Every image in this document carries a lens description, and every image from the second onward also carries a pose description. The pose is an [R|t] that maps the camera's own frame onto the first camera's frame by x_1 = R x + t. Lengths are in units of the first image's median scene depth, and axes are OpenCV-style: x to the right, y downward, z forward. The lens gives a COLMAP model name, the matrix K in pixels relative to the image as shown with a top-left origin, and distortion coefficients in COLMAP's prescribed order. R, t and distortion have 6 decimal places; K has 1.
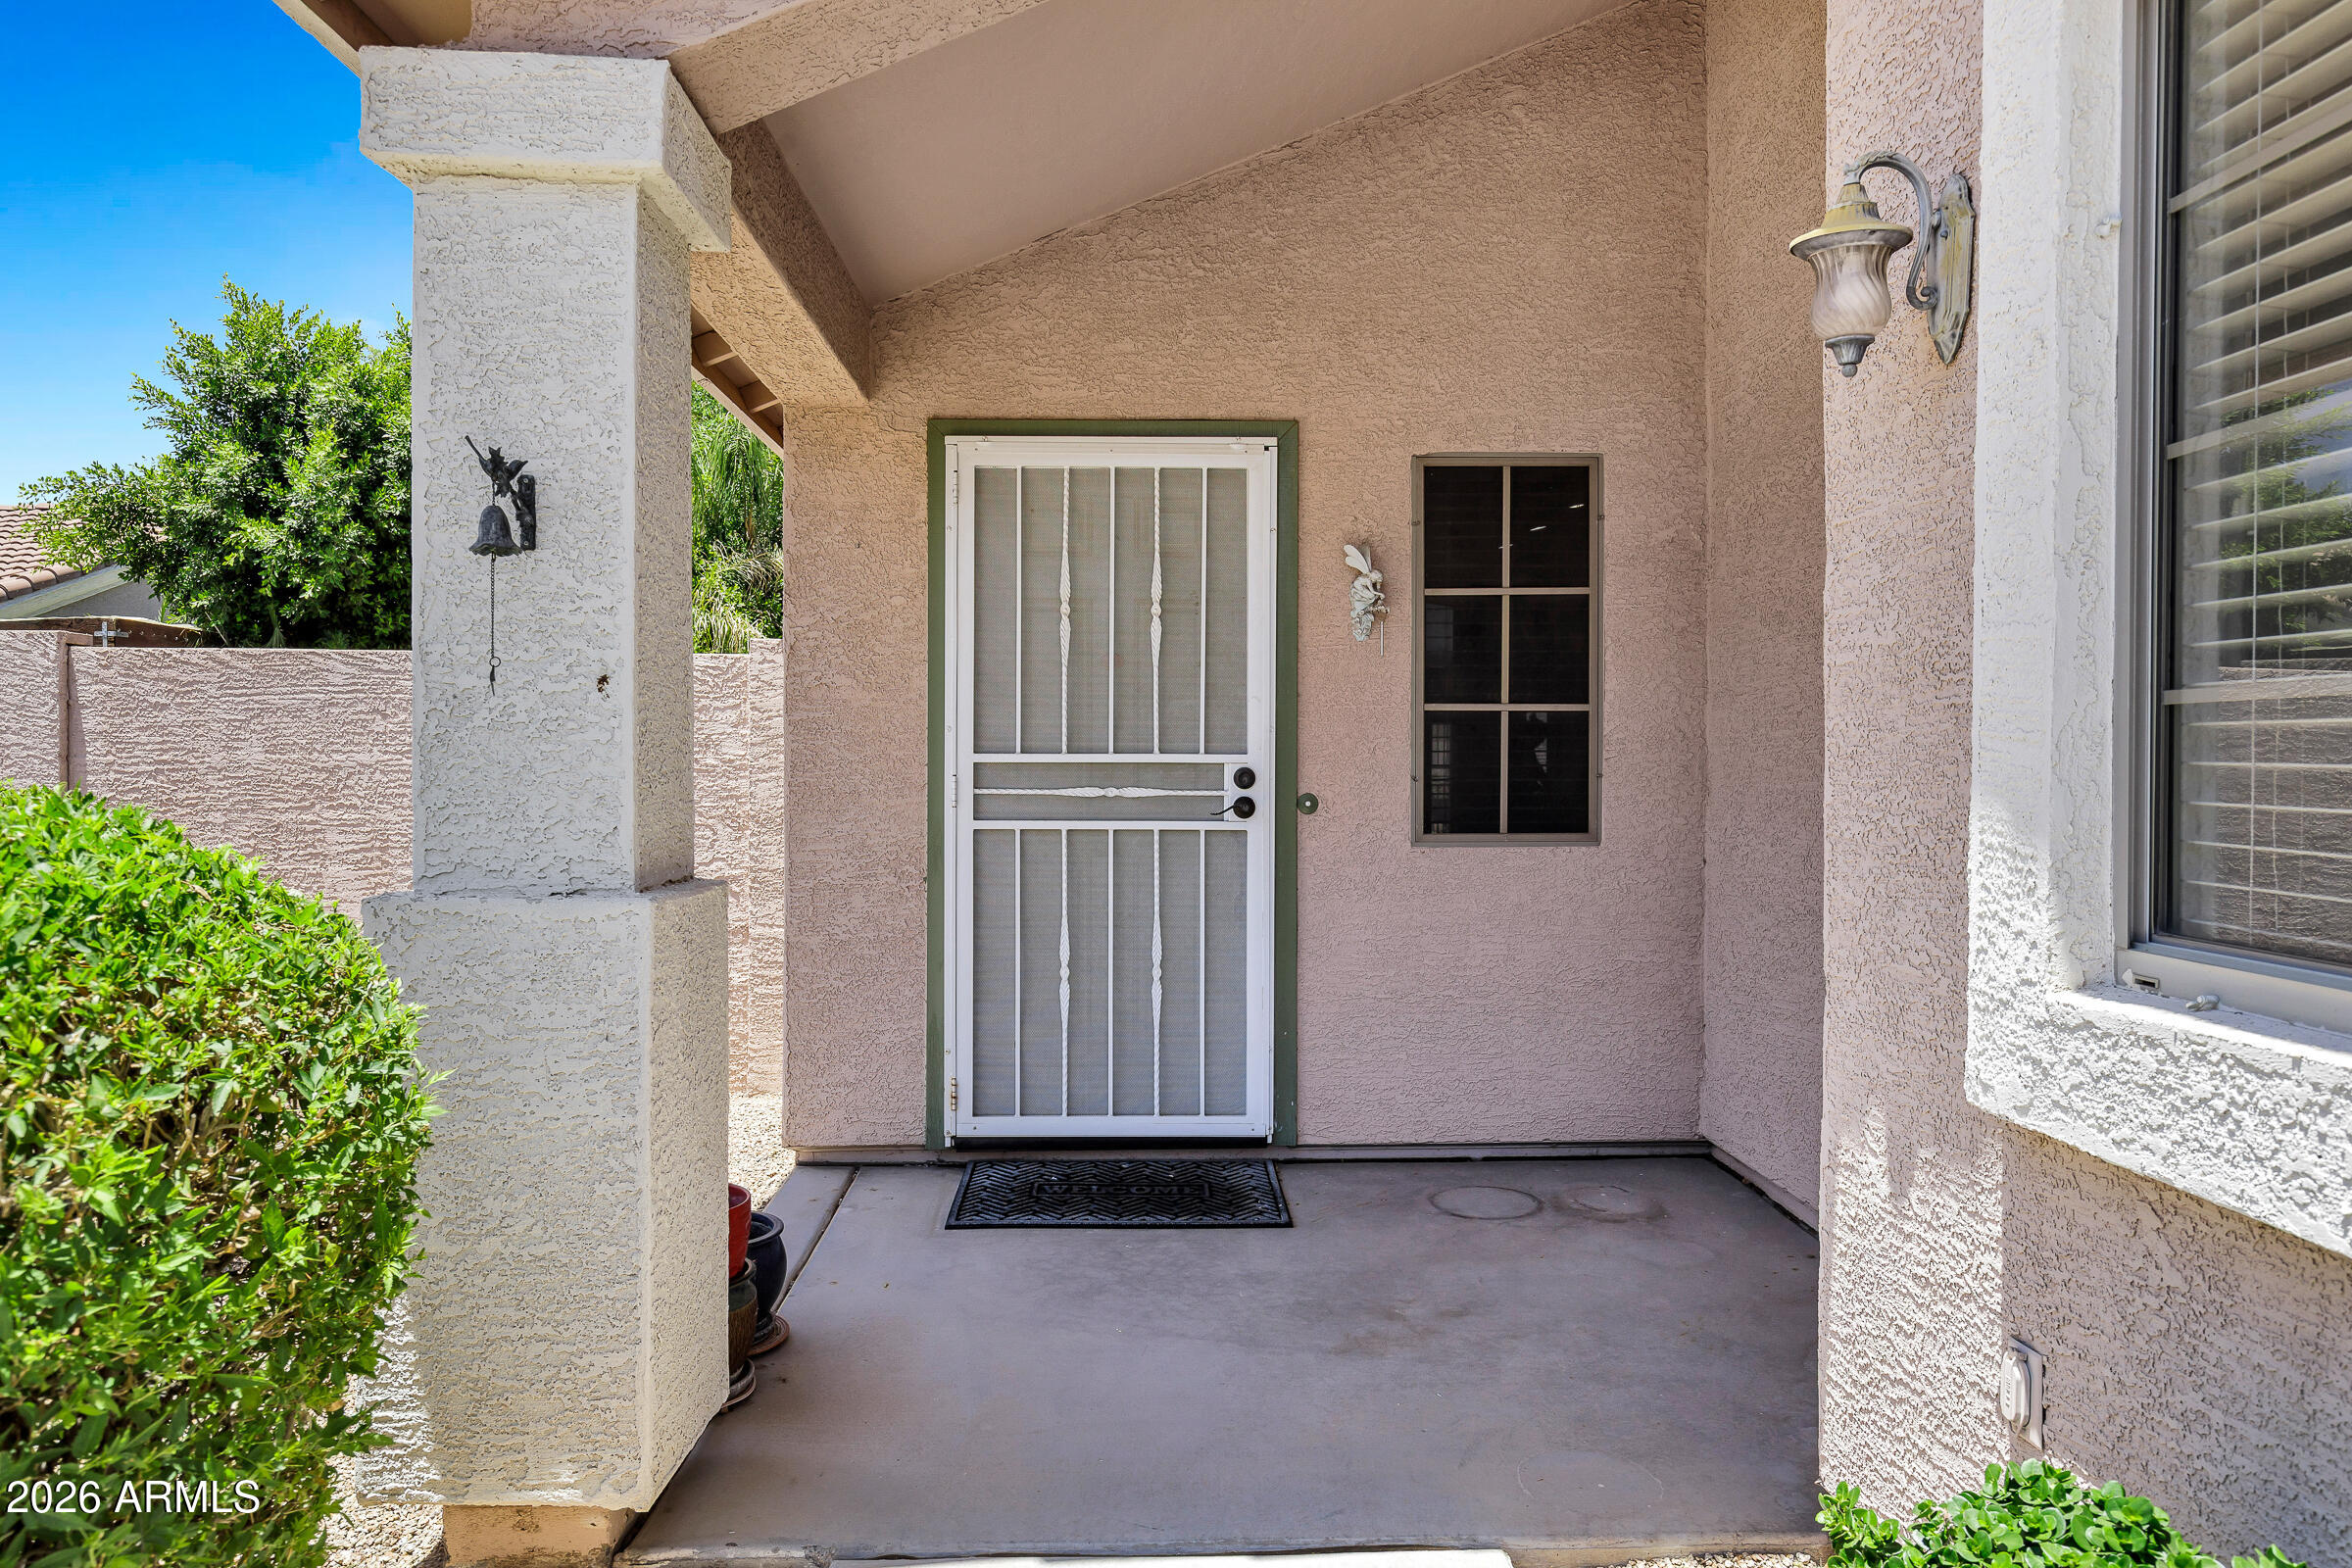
lens RADIAL K [[1576.1, 0, 1185.1], [0, 1576.1, 713.0], [0, 0, 1]] dist [0.002960, 0.000157]
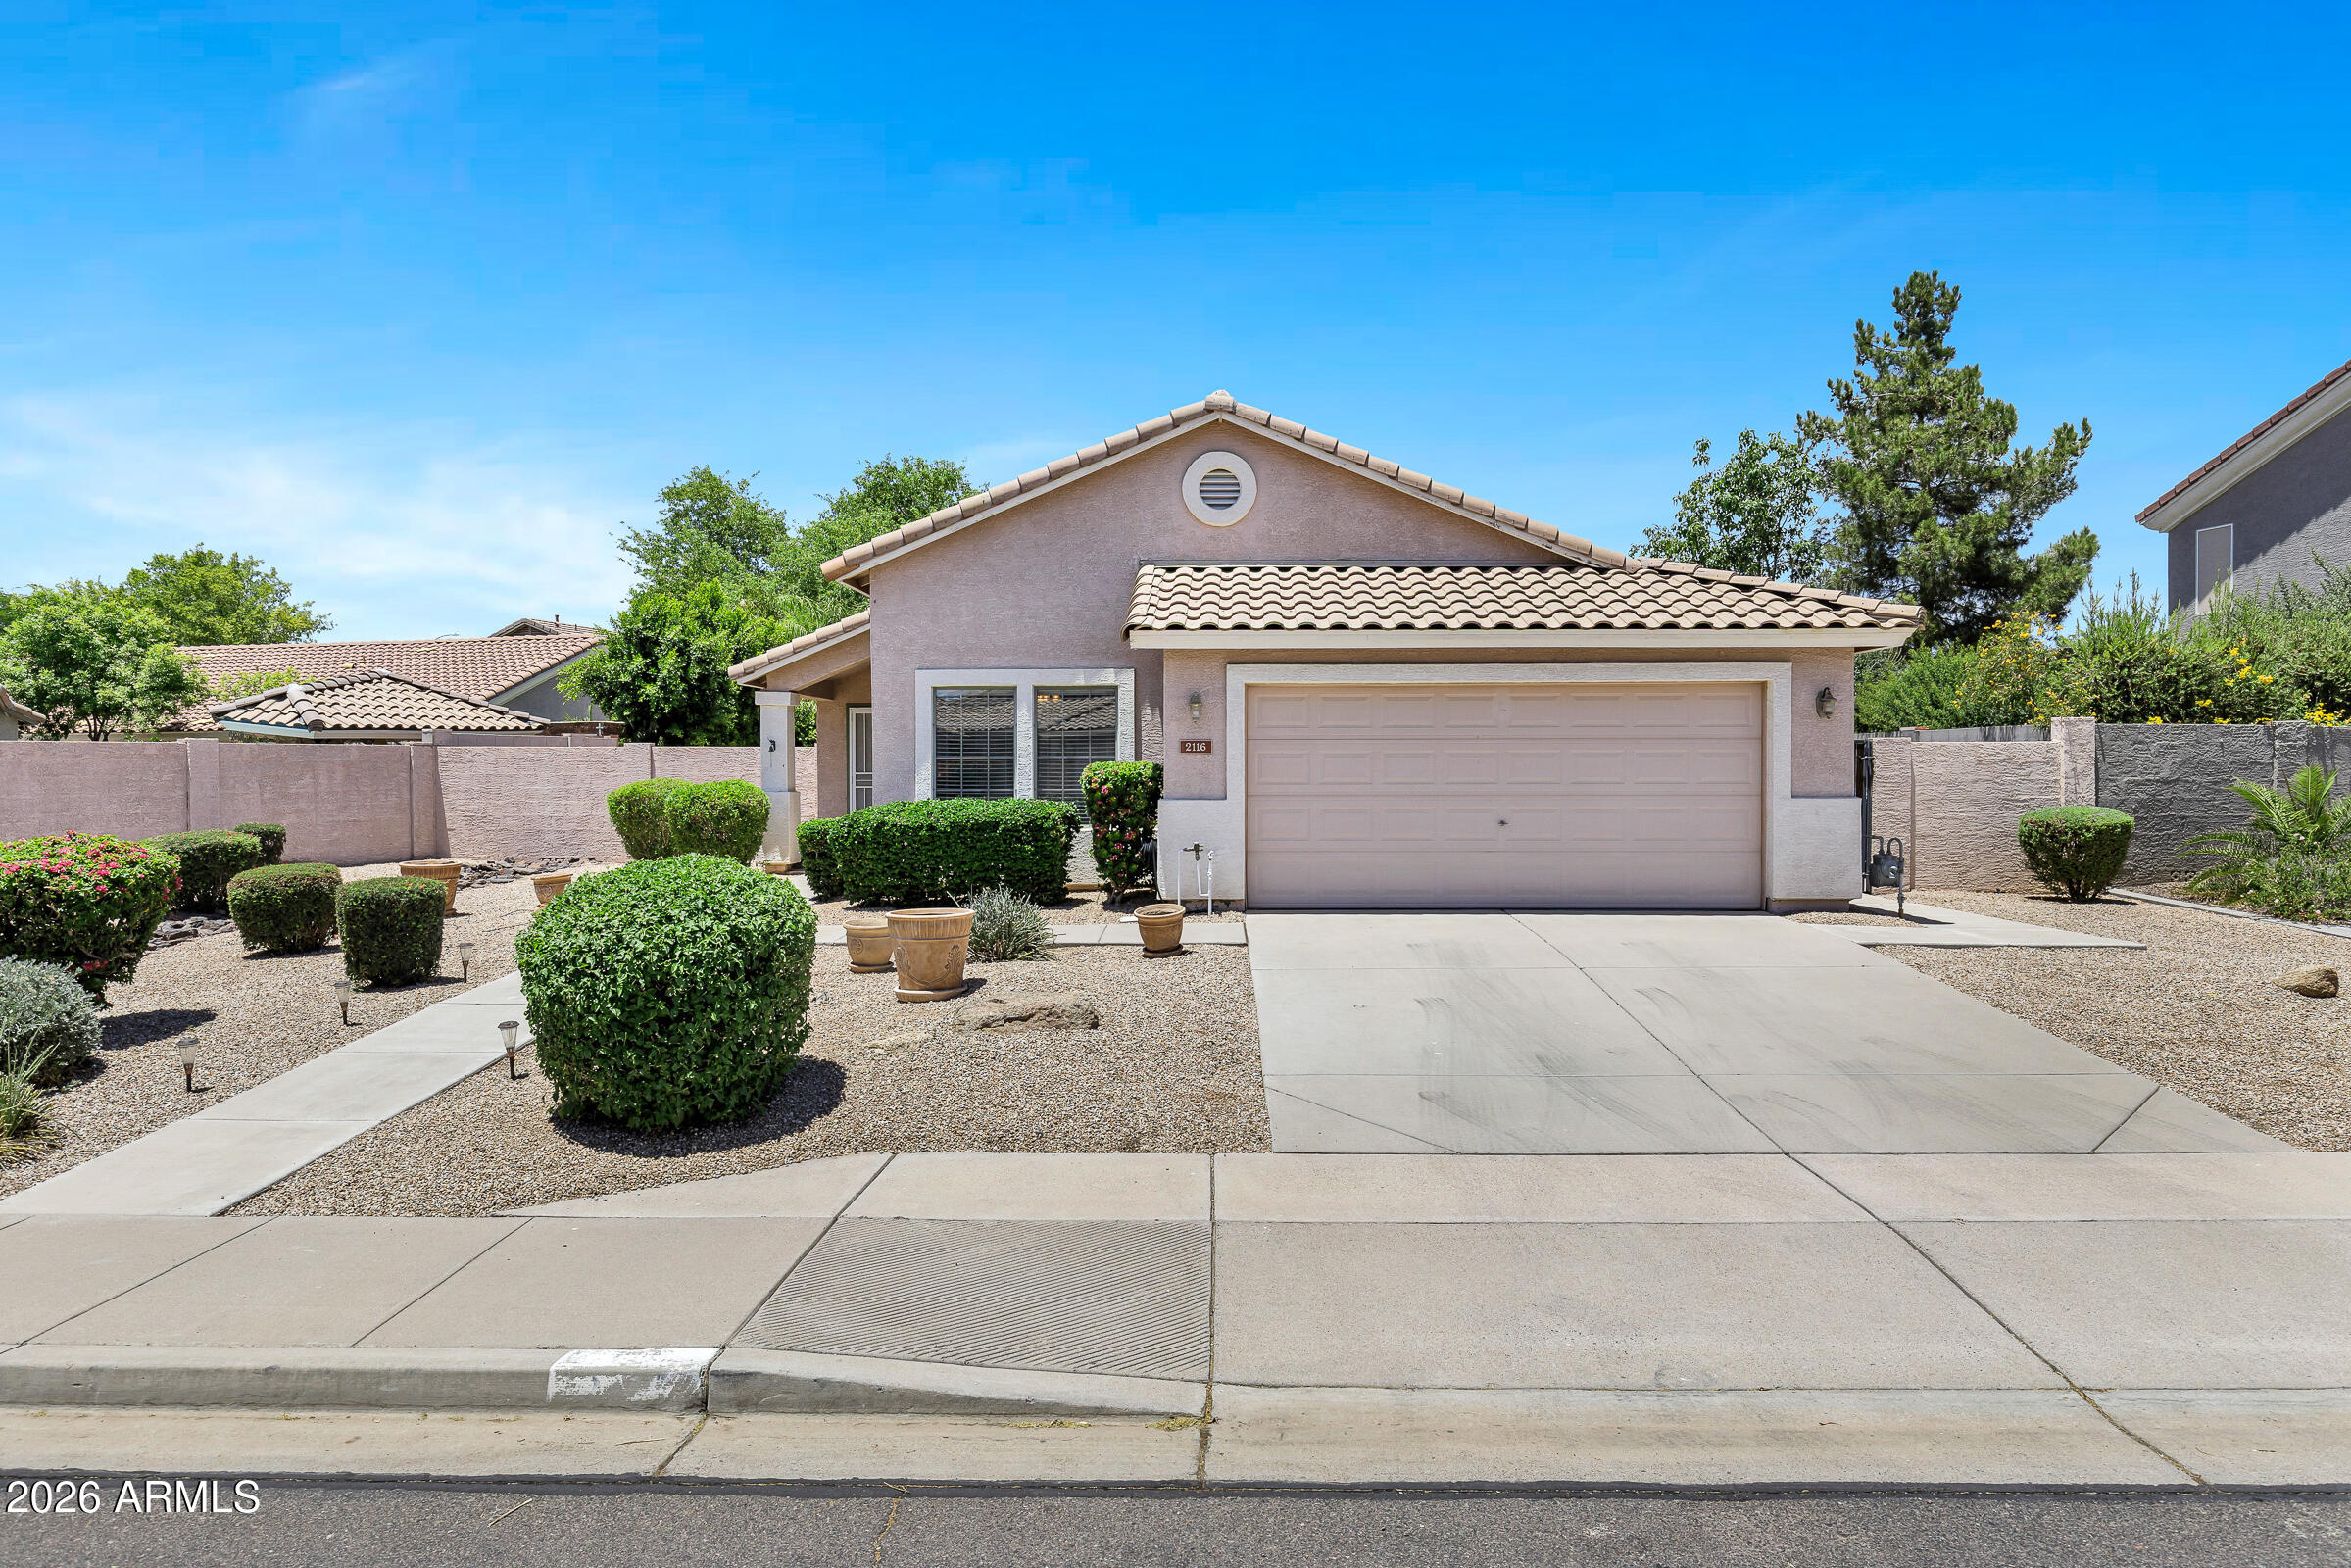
lens RADIAL K [[1377.9, 0, 1180.3], [0, 1377.9, 787.5], [0, 0, 1]] dist [-0.001944, 0.001414]
pose [[0.998109, -0.001375, -0.061457, 0.878342], [0.003853, 0.999183, 0.040231, -0.073731], [0.061351, -0.040392, 0.997299, -2.479754]]
